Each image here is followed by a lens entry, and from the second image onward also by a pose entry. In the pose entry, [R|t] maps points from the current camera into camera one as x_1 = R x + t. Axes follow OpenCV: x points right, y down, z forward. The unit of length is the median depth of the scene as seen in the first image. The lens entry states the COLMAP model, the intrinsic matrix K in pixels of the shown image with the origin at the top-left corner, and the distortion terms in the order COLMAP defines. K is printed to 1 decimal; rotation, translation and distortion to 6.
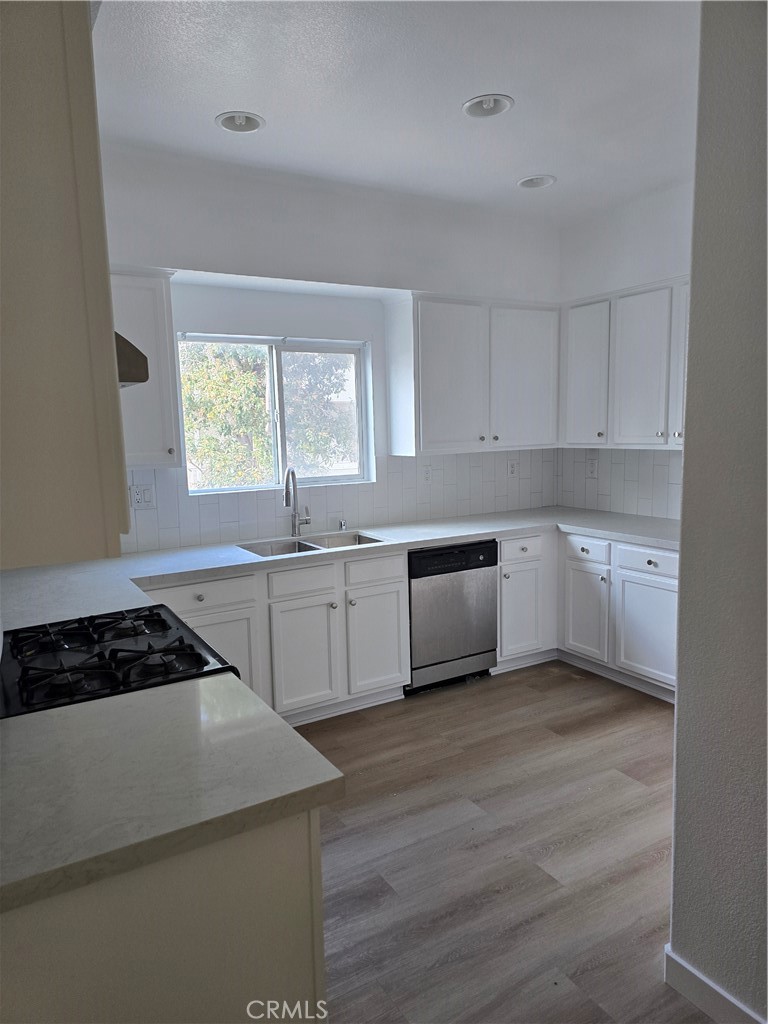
lens RADIAL K [[687.0, 0, 384.0], [0, 687.0, 512.0], [0, 0, 1]] dist [0.074712, -0.085959]
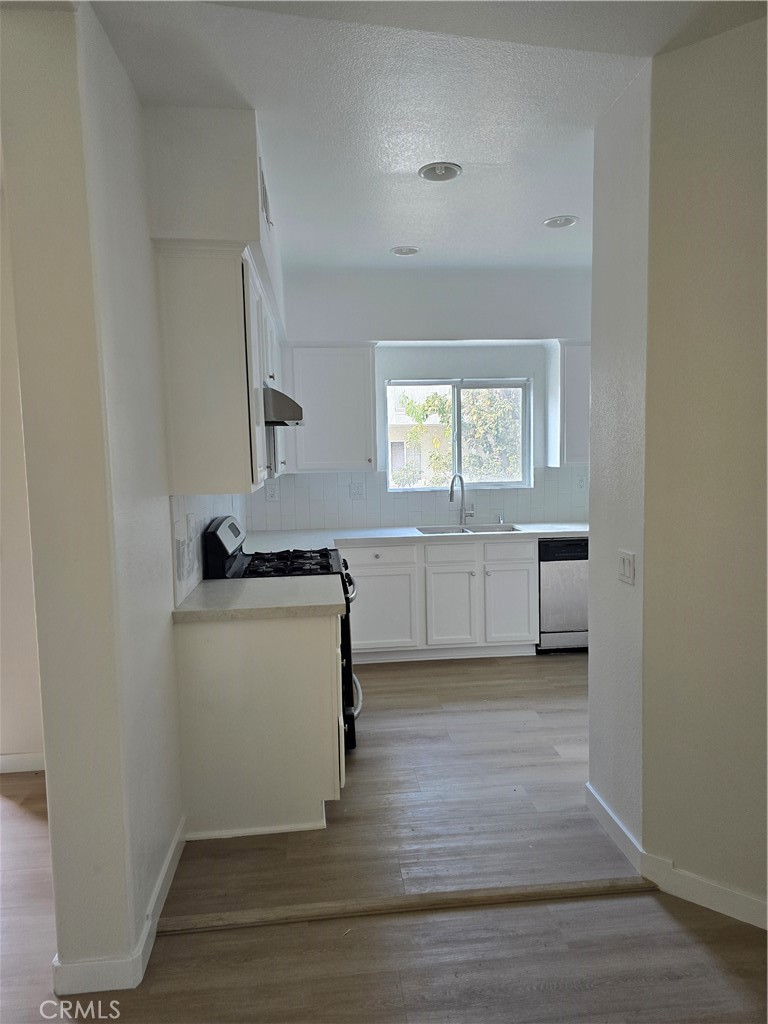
lens RADIAL K [[687.0, 0, 384.0], [0, 687.0, 512.0], [0, 0, 1]] dist [0.074712, -0.085959]
pose [[0.906068, 0.041827, -0.421060, 0.293448], [-0.053675, 0.998425, -0.016320, 0.038919], [0.419714, 0.037387, 0.906886, -0.281325]]
